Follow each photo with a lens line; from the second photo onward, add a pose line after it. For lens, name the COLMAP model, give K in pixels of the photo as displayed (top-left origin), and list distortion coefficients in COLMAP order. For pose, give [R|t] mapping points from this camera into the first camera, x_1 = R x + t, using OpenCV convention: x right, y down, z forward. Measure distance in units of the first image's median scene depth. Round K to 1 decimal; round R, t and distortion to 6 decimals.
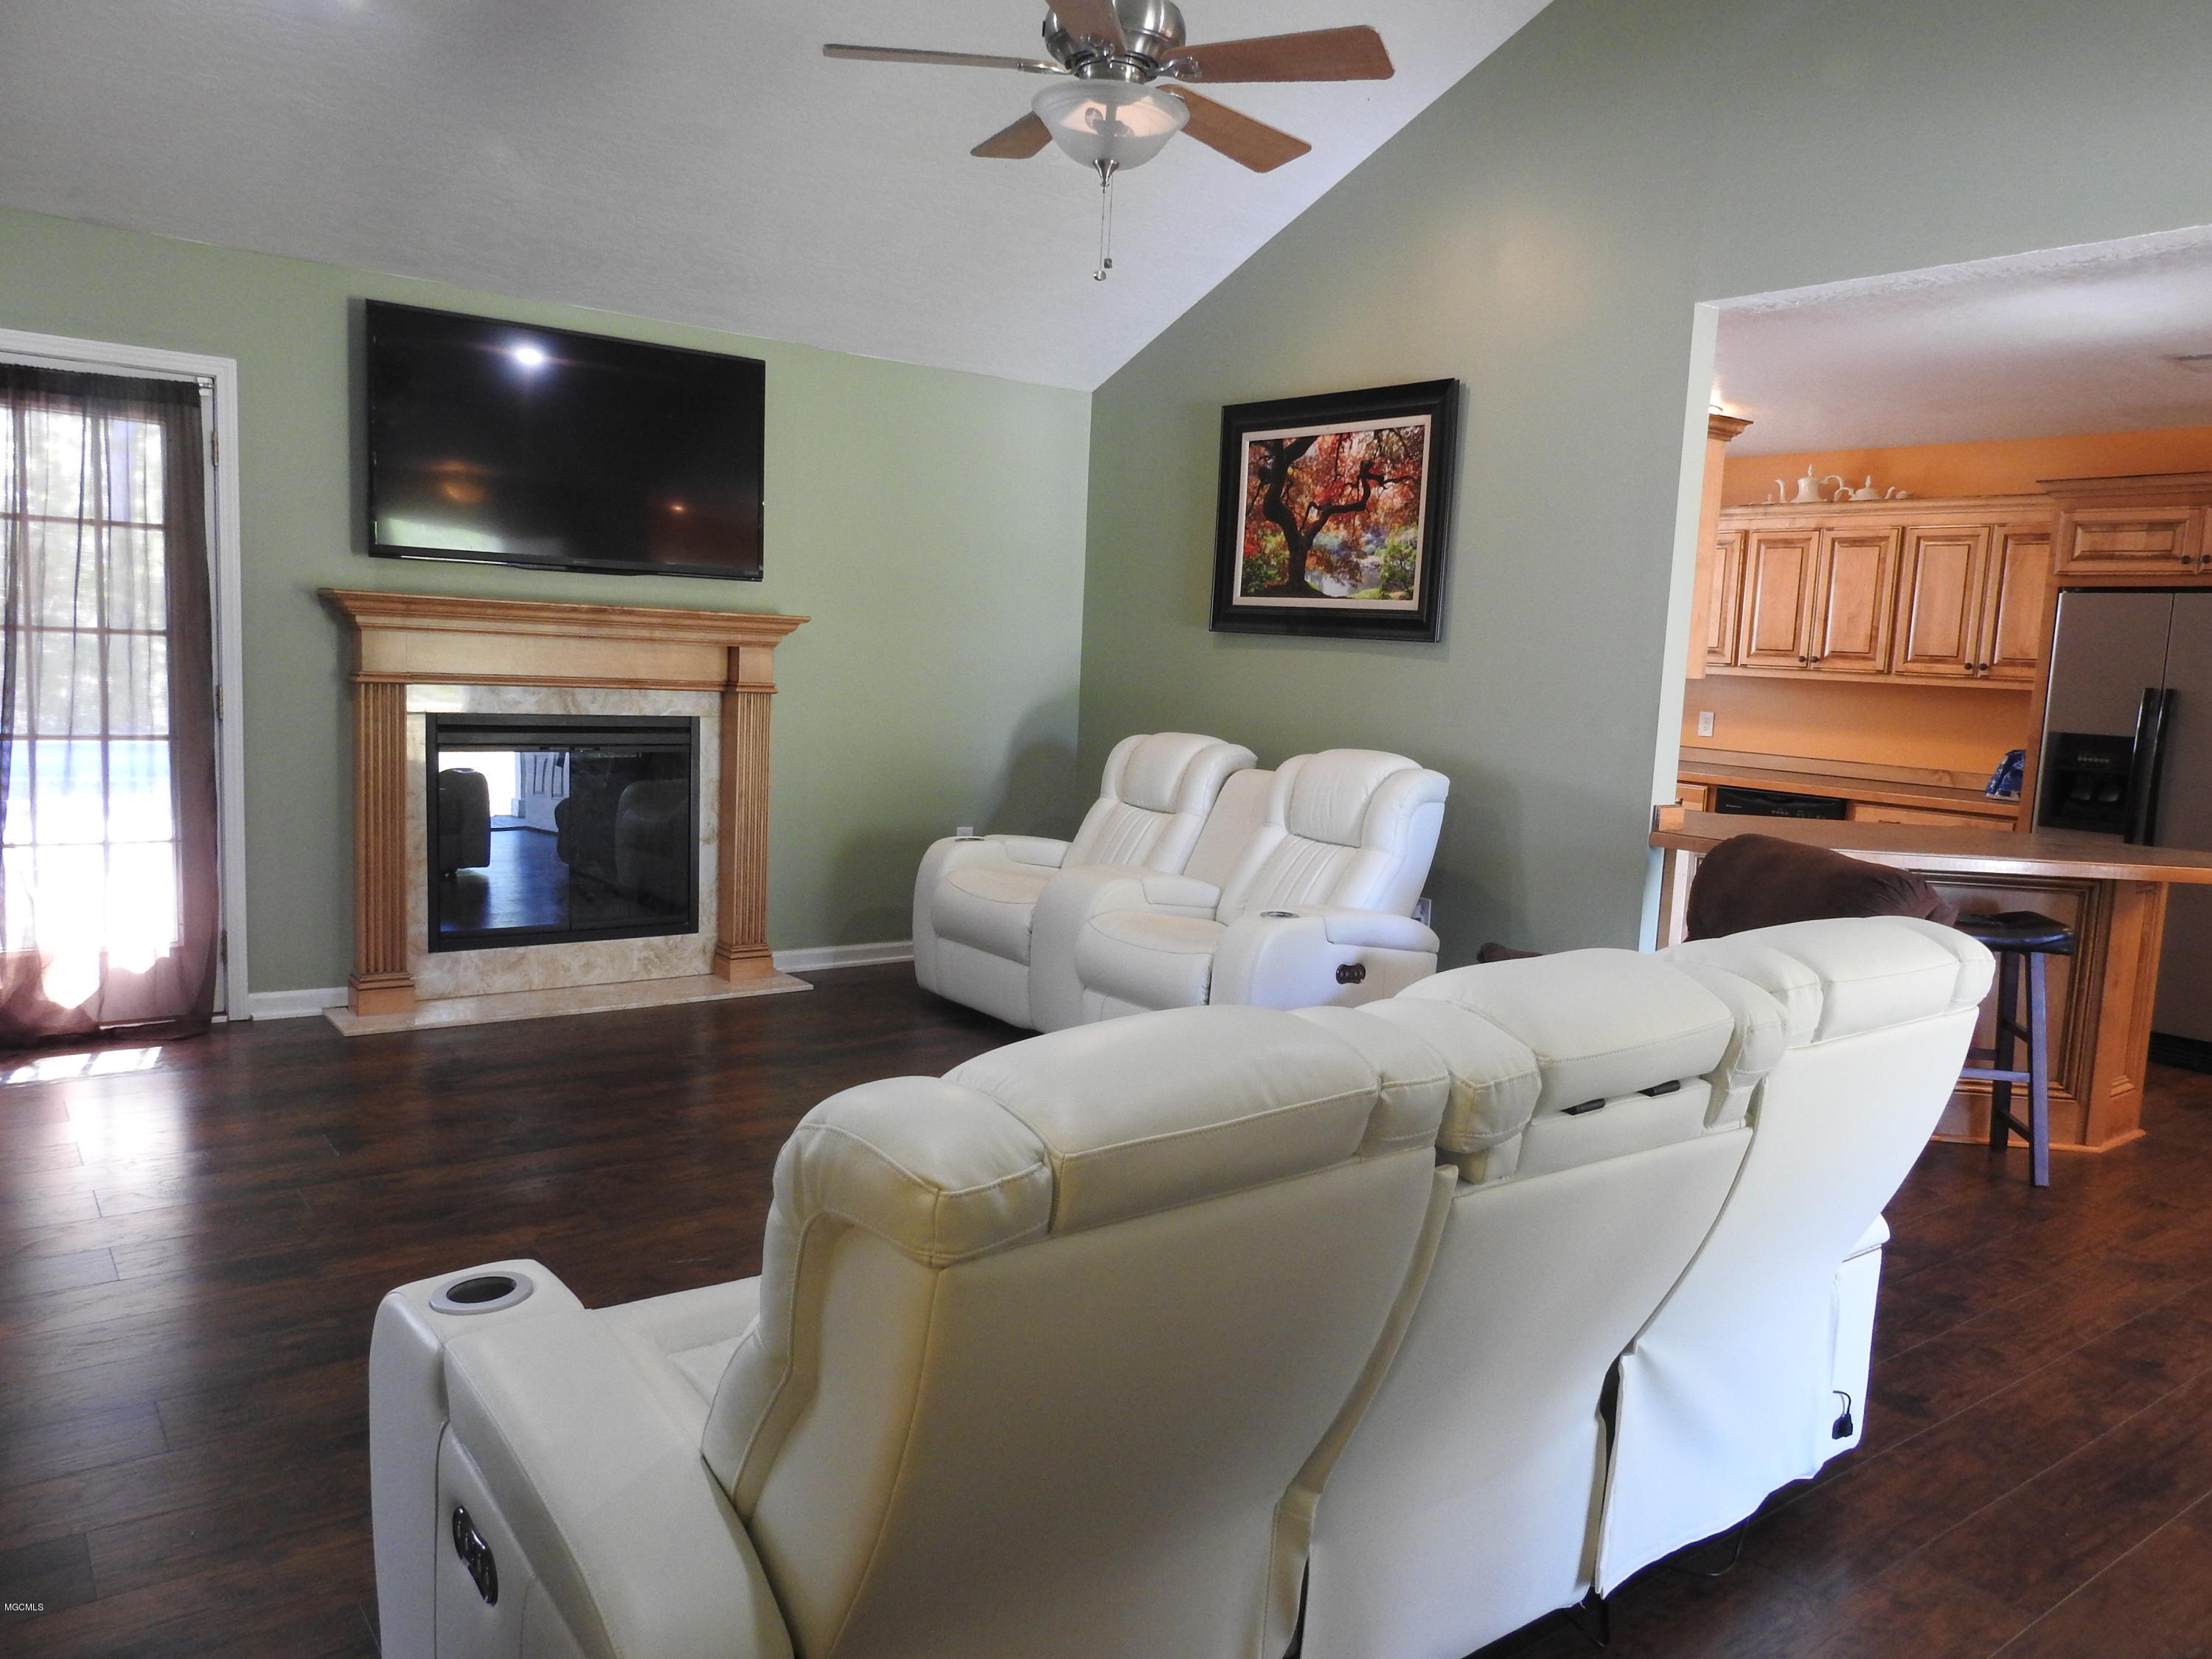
lens RADIAL K [[1578.6, 0, 1094.4], [0, 1578.6, 838.0], [0, 0, 1]] dist [-0.001390, -0.001306]
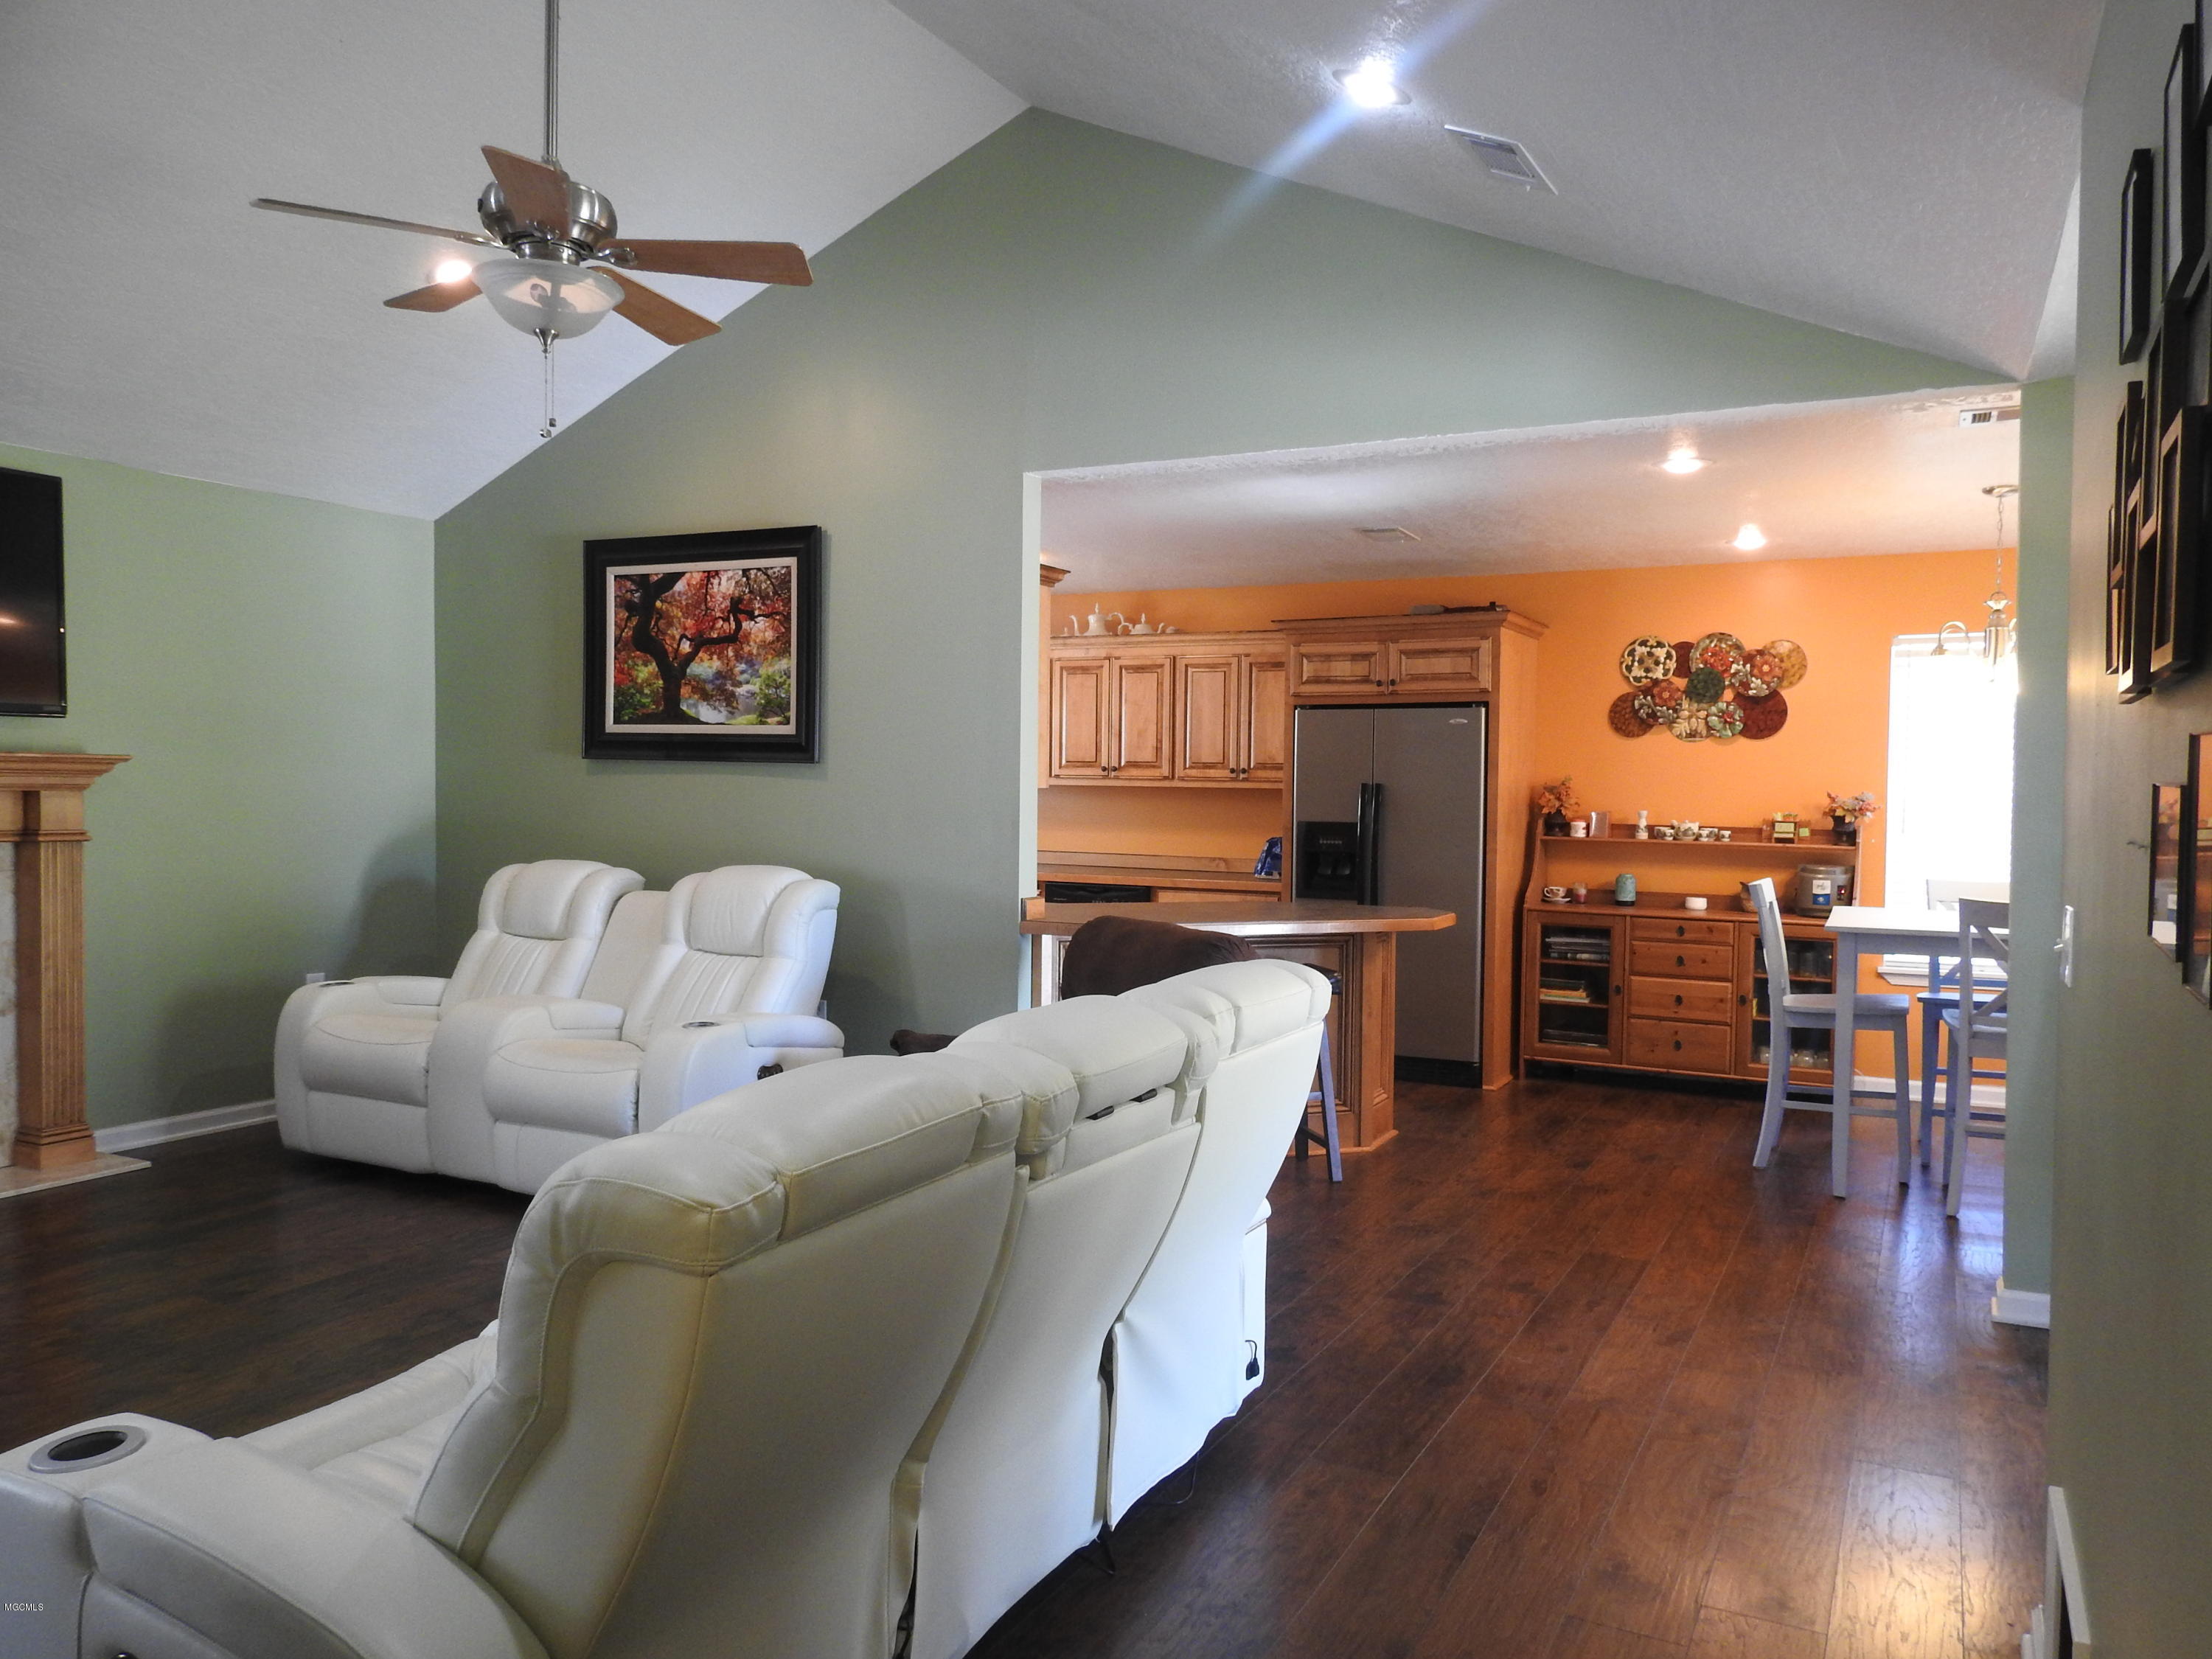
lens RADIAL K [[1578.6, 0, 1094.4], [0, 1578.6, 838.0], [0, 0, 1]] dist [-0.001390, -0.001306]
pose [[0.905237, -0.048210, 0.422164, -0.082533], [0.080119, 0.995087, -0.058163, 0.006851], [-0.417285, 0.086474, 0.904652, -0.069151]]
